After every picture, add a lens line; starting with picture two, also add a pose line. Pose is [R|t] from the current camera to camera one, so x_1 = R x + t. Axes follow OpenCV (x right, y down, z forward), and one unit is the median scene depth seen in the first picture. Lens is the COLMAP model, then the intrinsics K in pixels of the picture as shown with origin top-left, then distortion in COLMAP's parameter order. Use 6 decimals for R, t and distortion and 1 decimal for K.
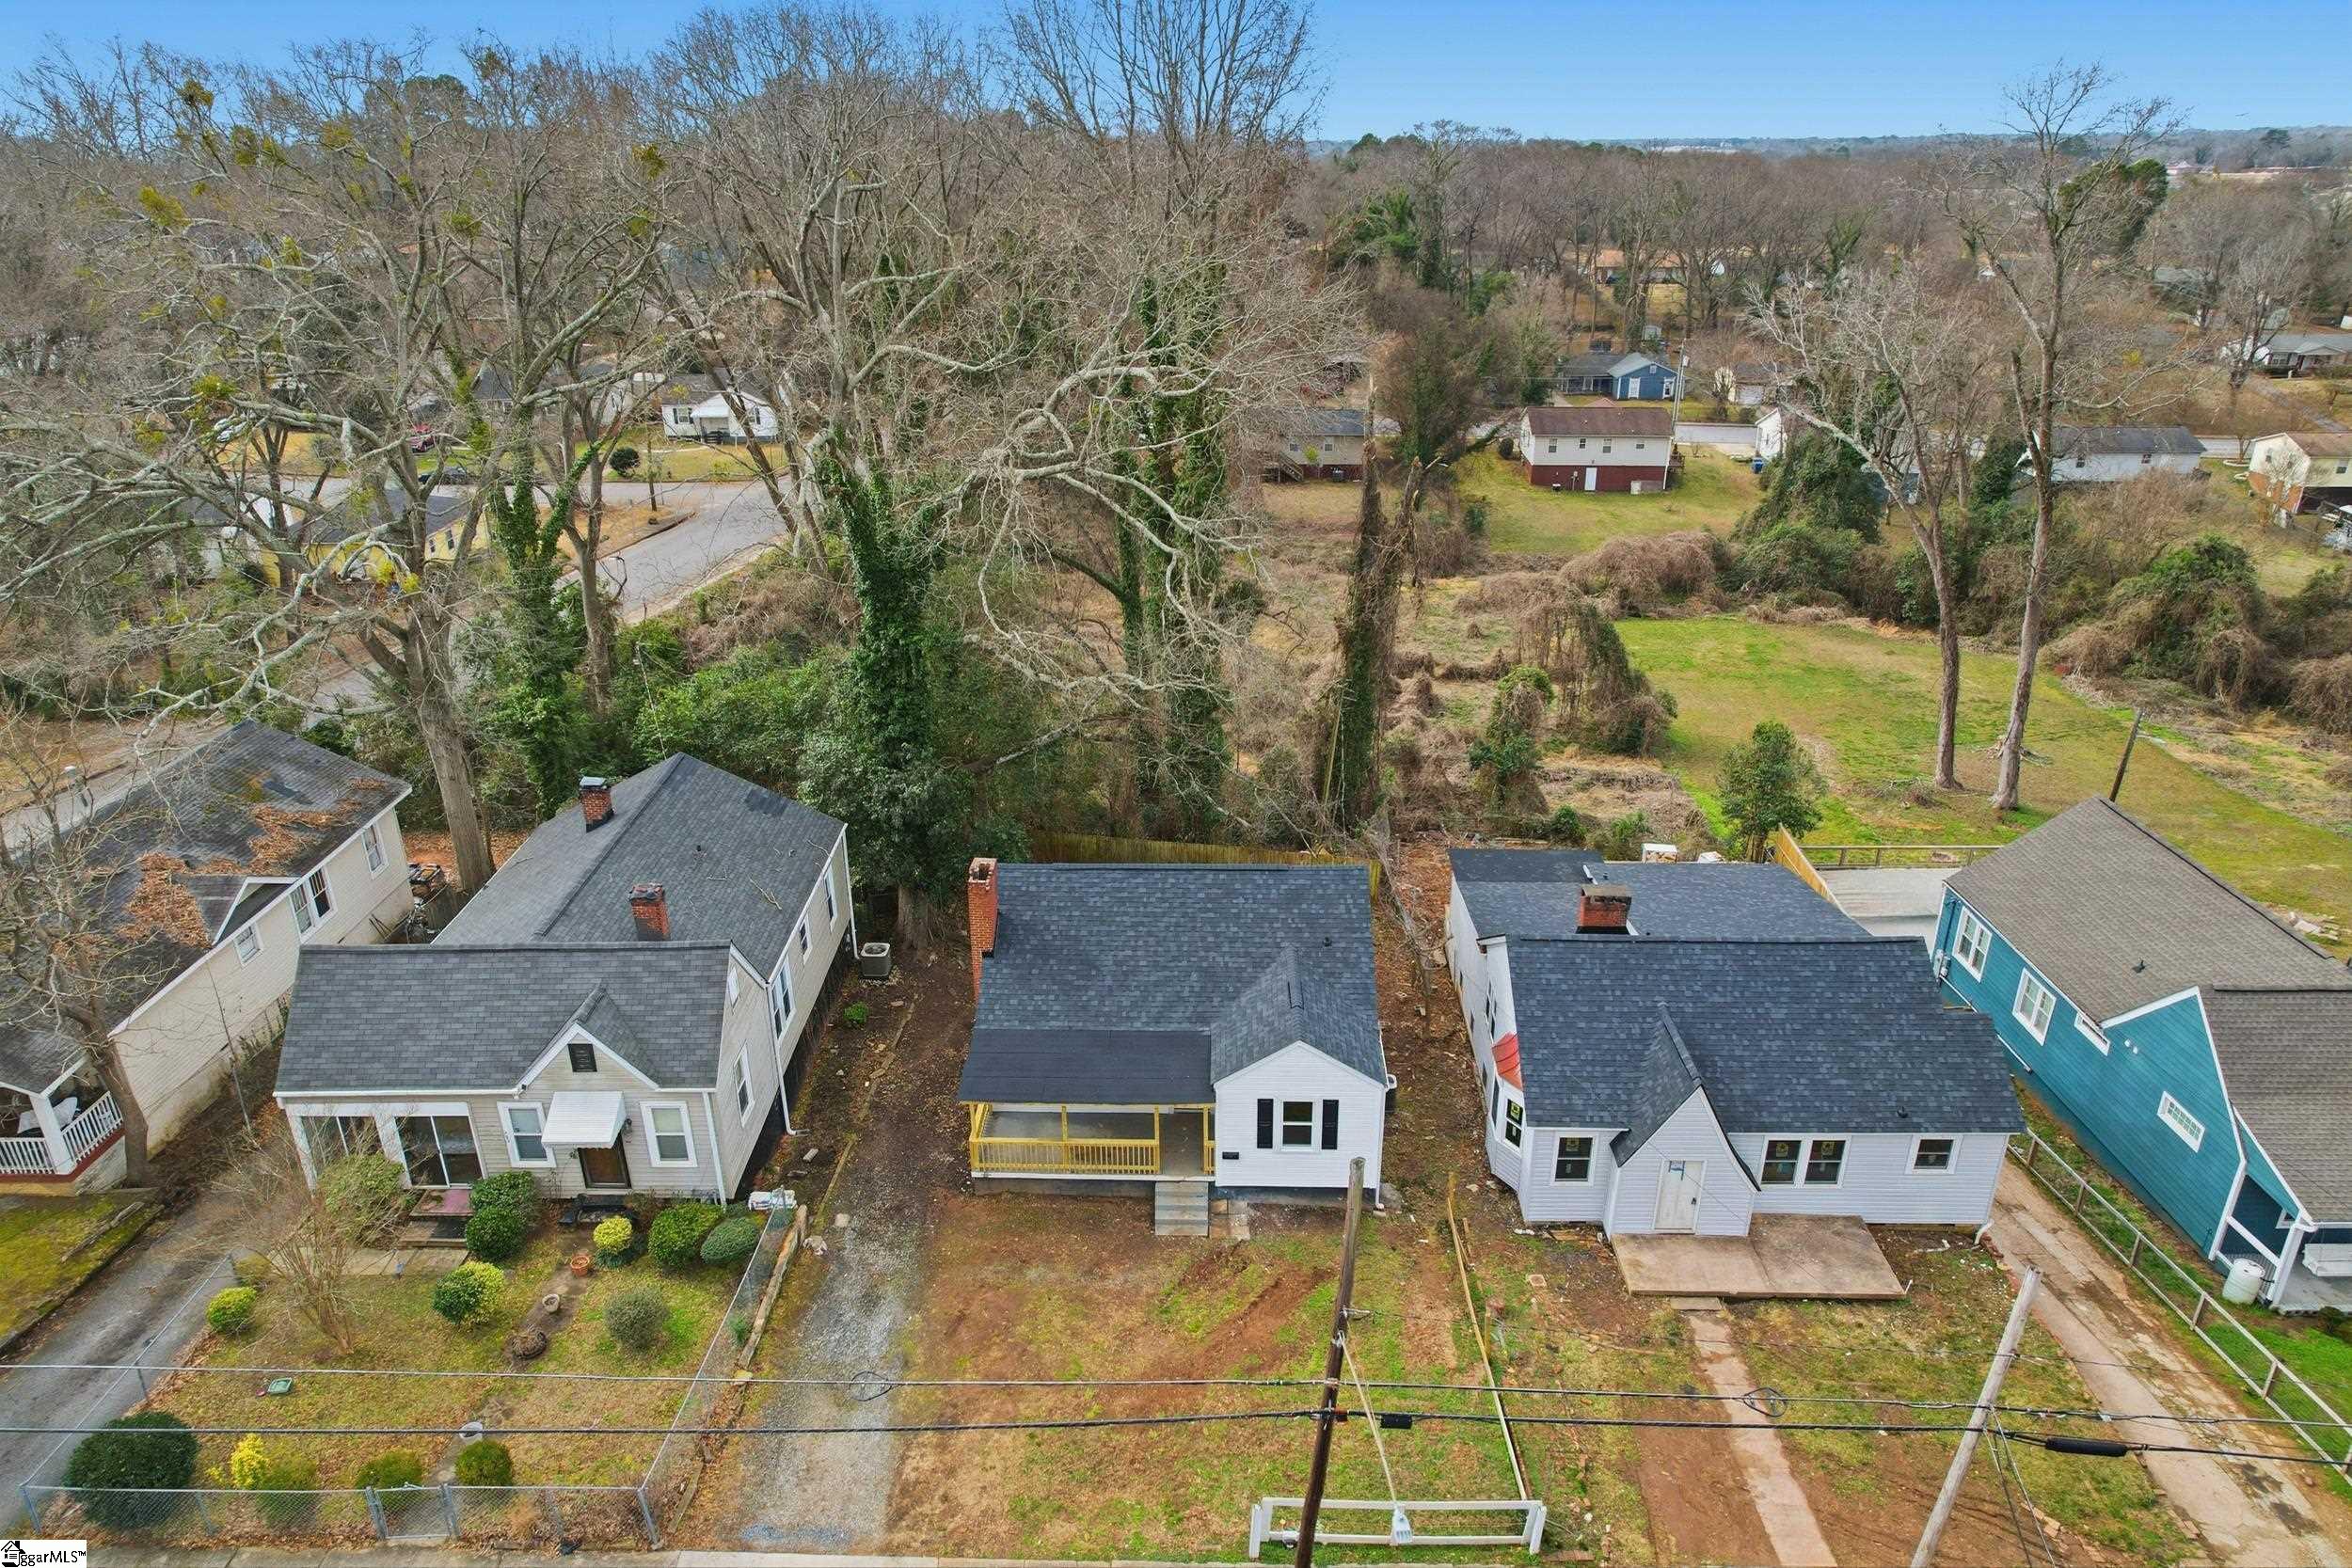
lens RADIAL K [[1505.4, 0, 1173.4], [0, 1505.4, 787.6], [0, 0, 1]] dist [-0.024202, 0.005607]
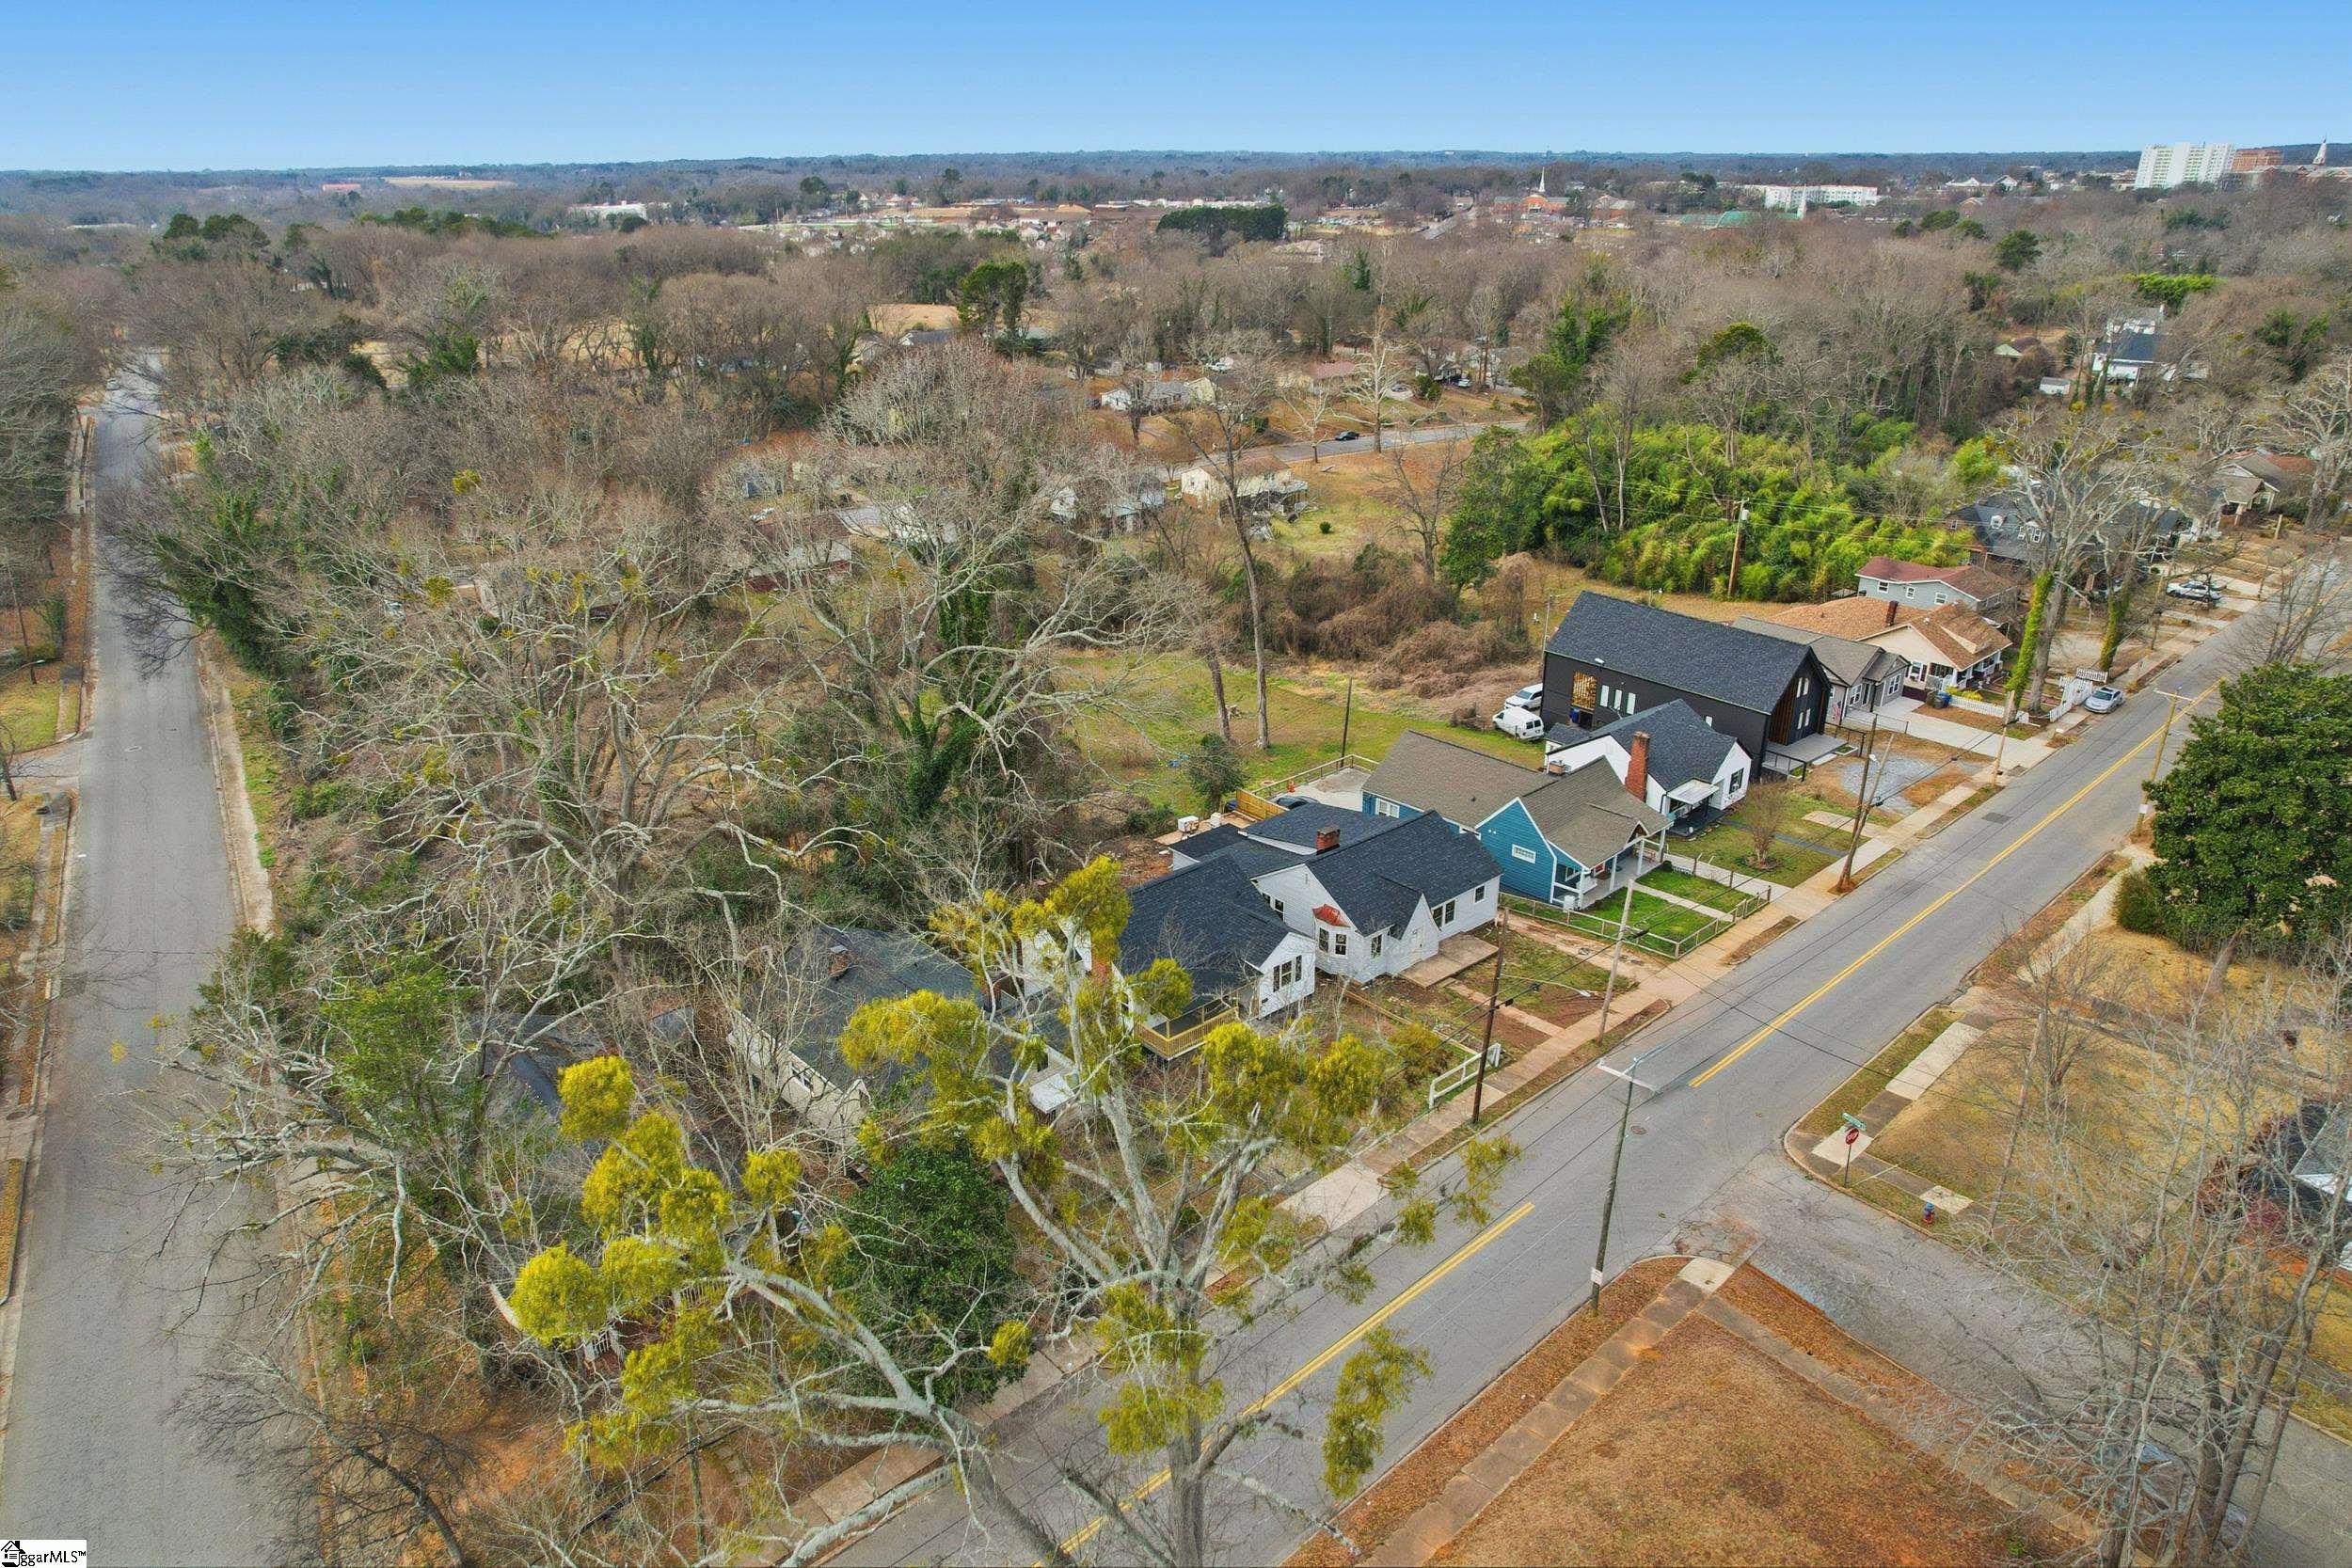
lens RADIAL K [[1505.4, 0, 1185.8], [0, 1505.4, 779.8], [0, 0, 1]] dist [-0.024202, 0.005607]
pose [[0.727592, -0.255964, 0.636469, -1.274884], [0.266177, 0.960433, 0.081964, -0.240518], [-0.632266, 0.109778, 0.766935, -0.533579]]
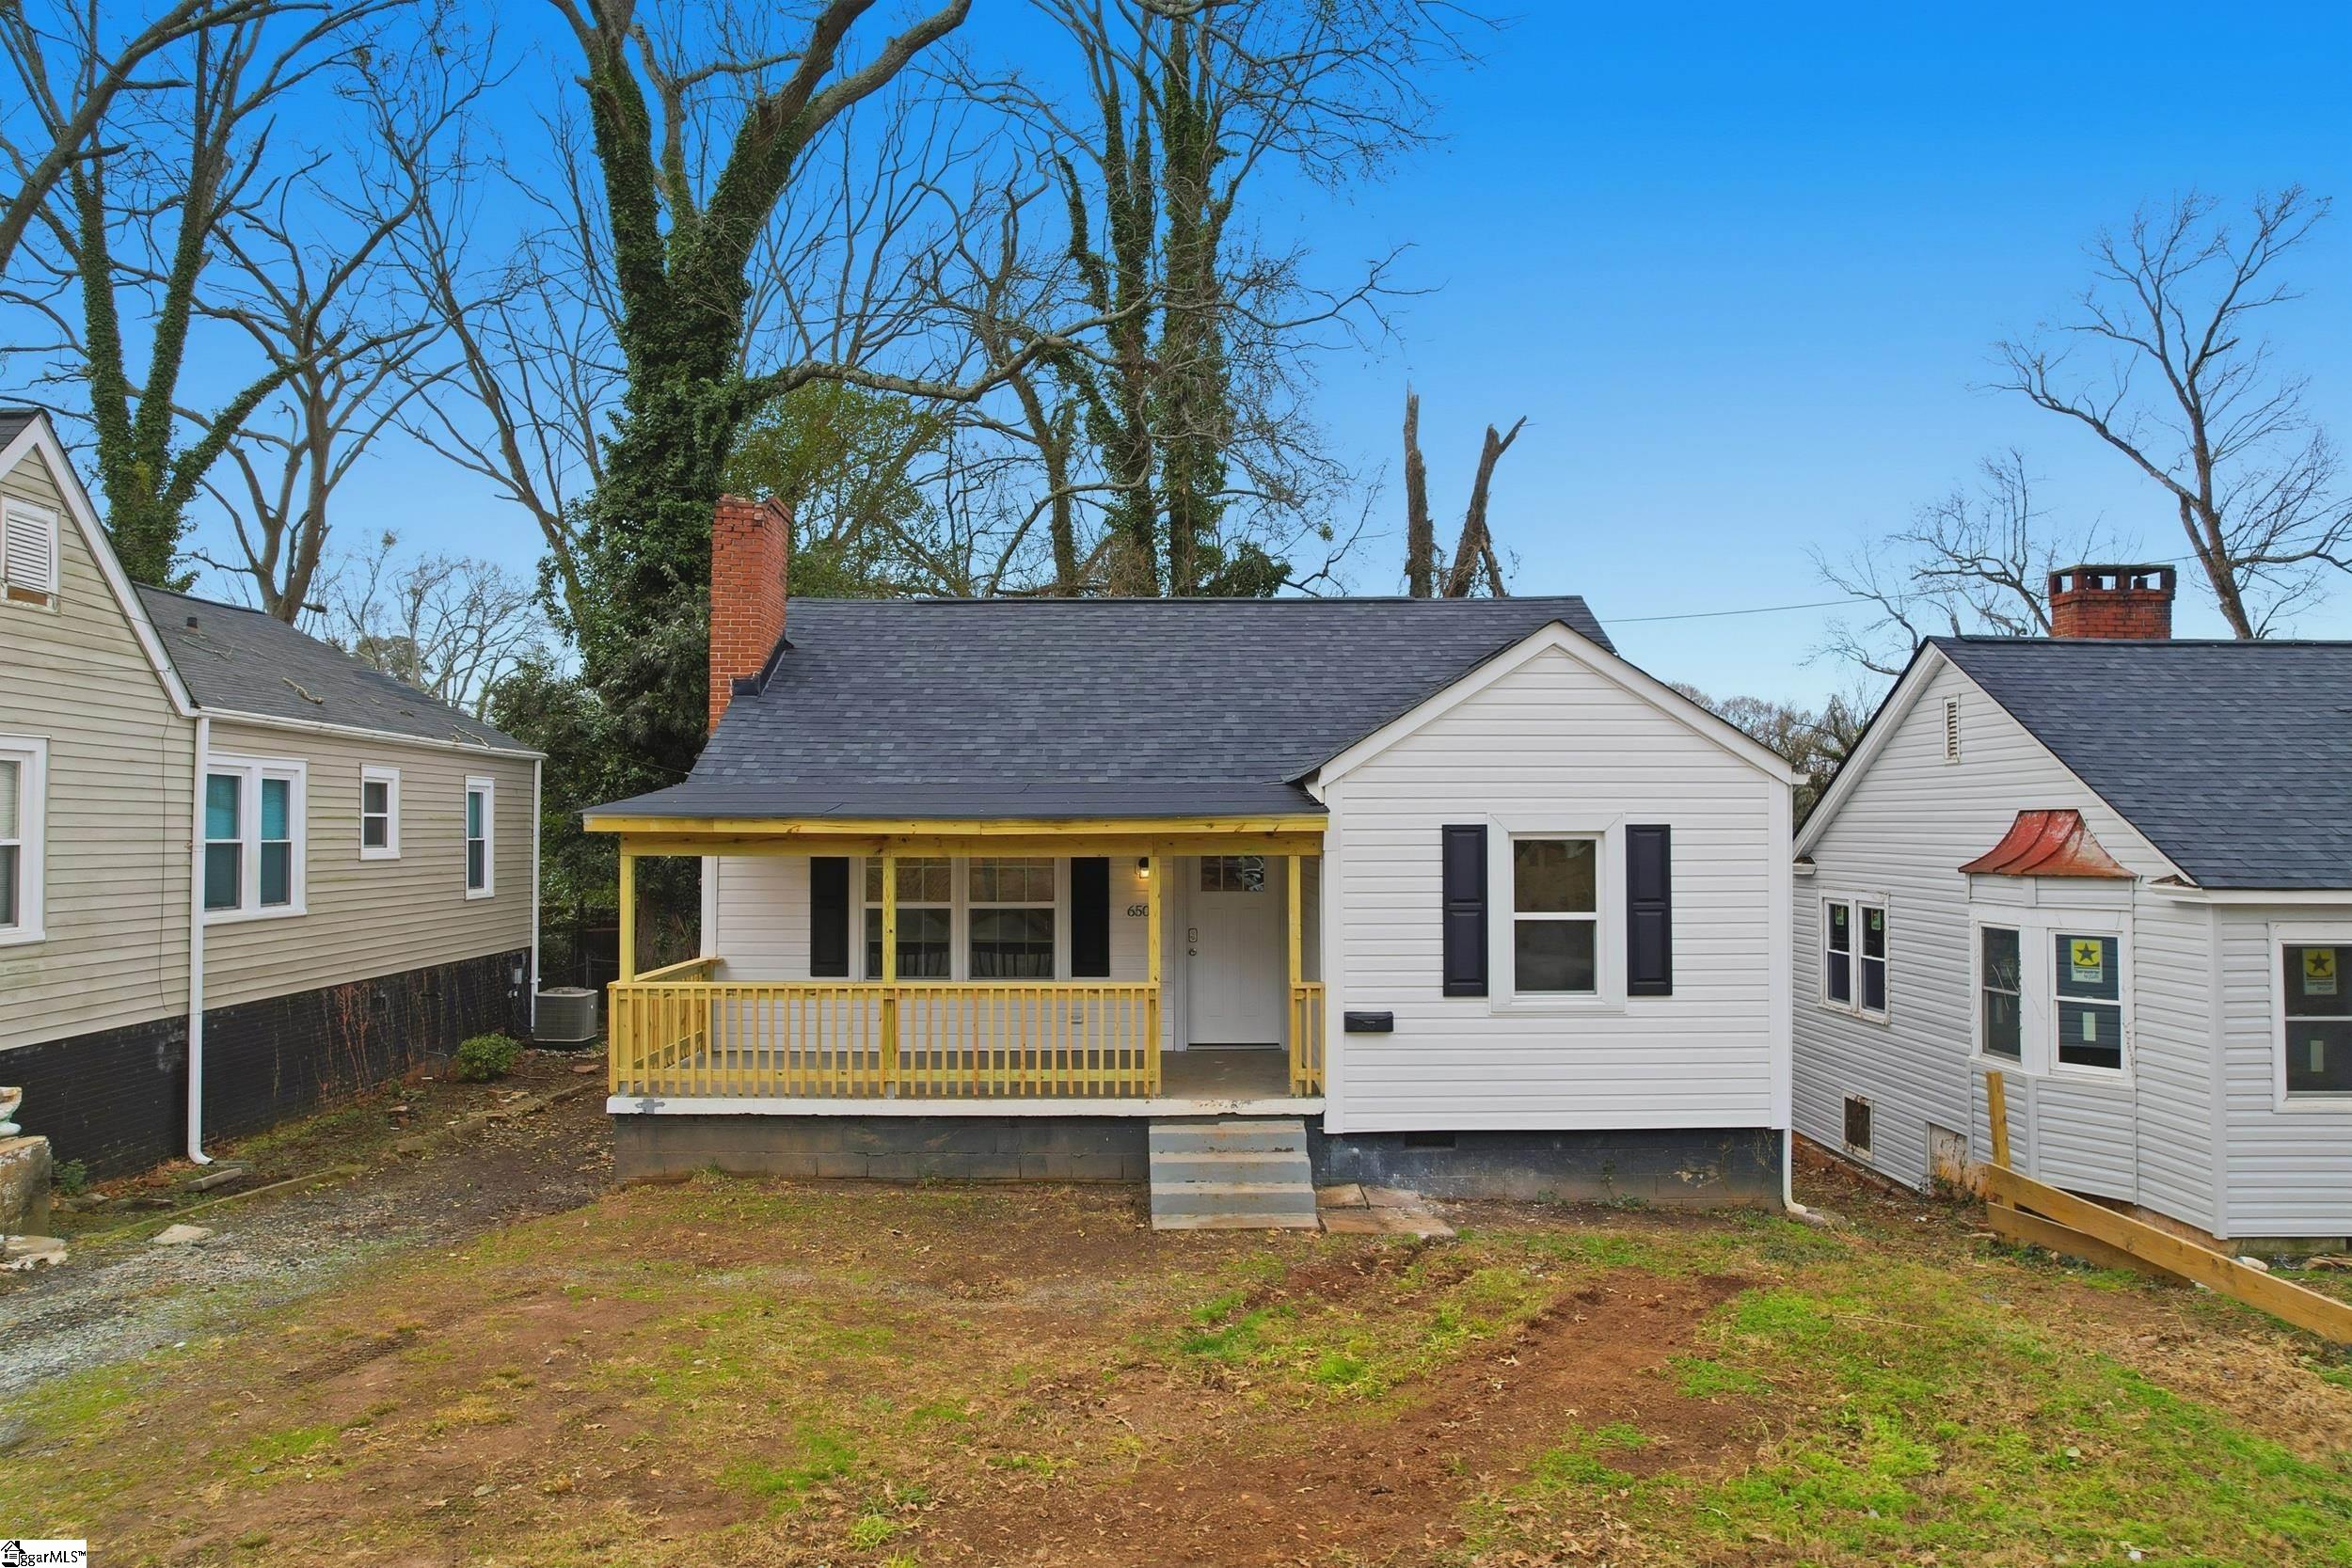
lens RADIAL K [[1505.4, 0, 1172.0], [0, 1505.4, 790.5], [0, 0, 1]] dist [-0.024202, 0.005607]
pose [[0.999072, 0.007014, 0.042492, -0.022408], [0.011401, 0.908367, -0.418017, 0.344915], [-0.041530, 0.418114, 0.907445, 0.674679]]
